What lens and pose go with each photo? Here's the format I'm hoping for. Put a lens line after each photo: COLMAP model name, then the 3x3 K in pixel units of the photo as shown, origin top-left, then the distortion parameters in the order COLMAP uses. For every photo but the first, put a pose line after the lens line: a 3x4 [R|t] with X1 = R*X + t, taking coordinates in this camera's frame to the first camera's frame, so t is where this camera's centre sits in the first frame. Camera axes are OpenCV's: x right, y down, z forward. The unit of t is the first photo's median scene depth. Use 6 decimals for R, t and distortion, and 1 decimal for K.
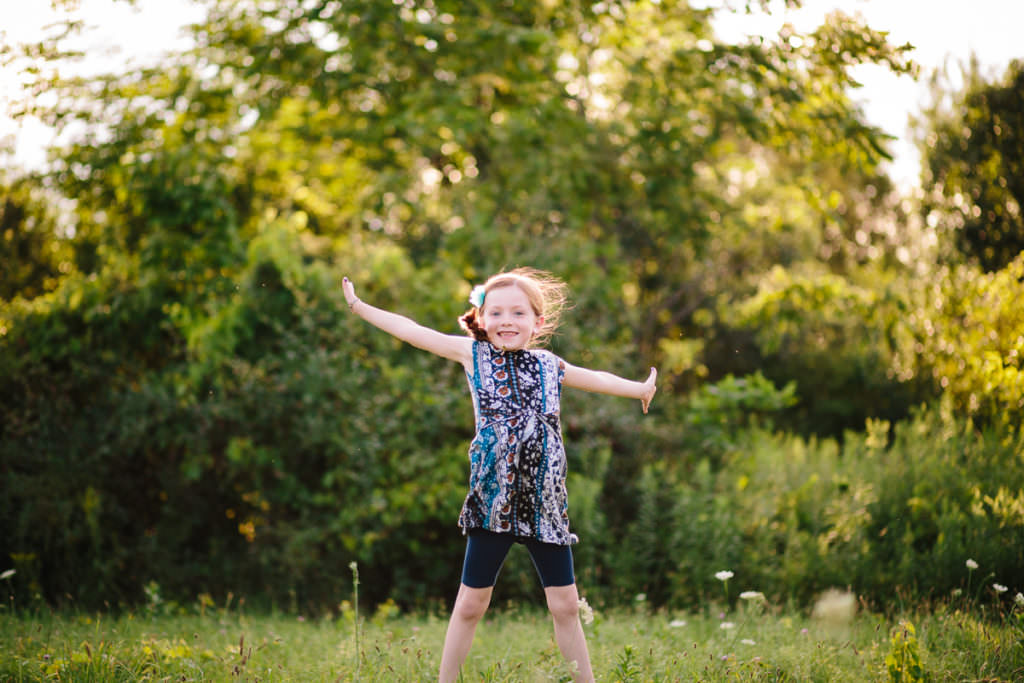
lens RADIAL K [[2418.2, 0, 511.7], [0, 2418.2, 399.7], [0, 0, 1]] dist [-0.044783, -0.656002]
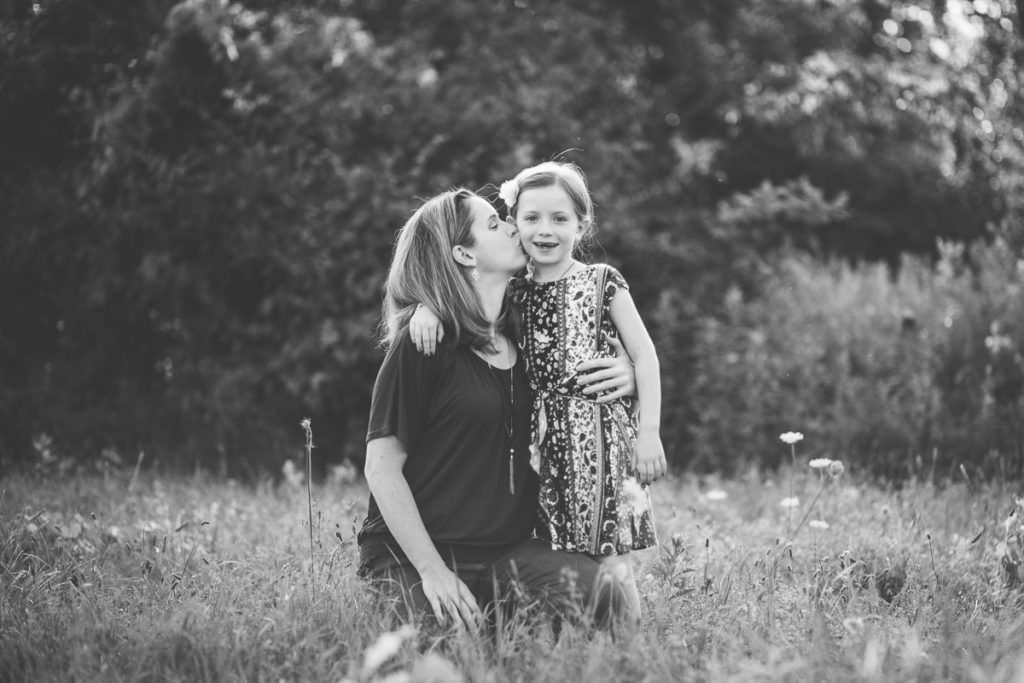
lens RADIAL K [[2655.4, 0, 546.7], [0, 2655.4, 431.0], [0, 0, 1]] dist [-0.046864, -0.794580]
pose [[0.999390, 0.009243, 0.033670, -0.012347], [-0.011902, 0.996753, 0.079641, 0.003439], [-0.032825, -0.079993, 0.996255, 0.120385]]
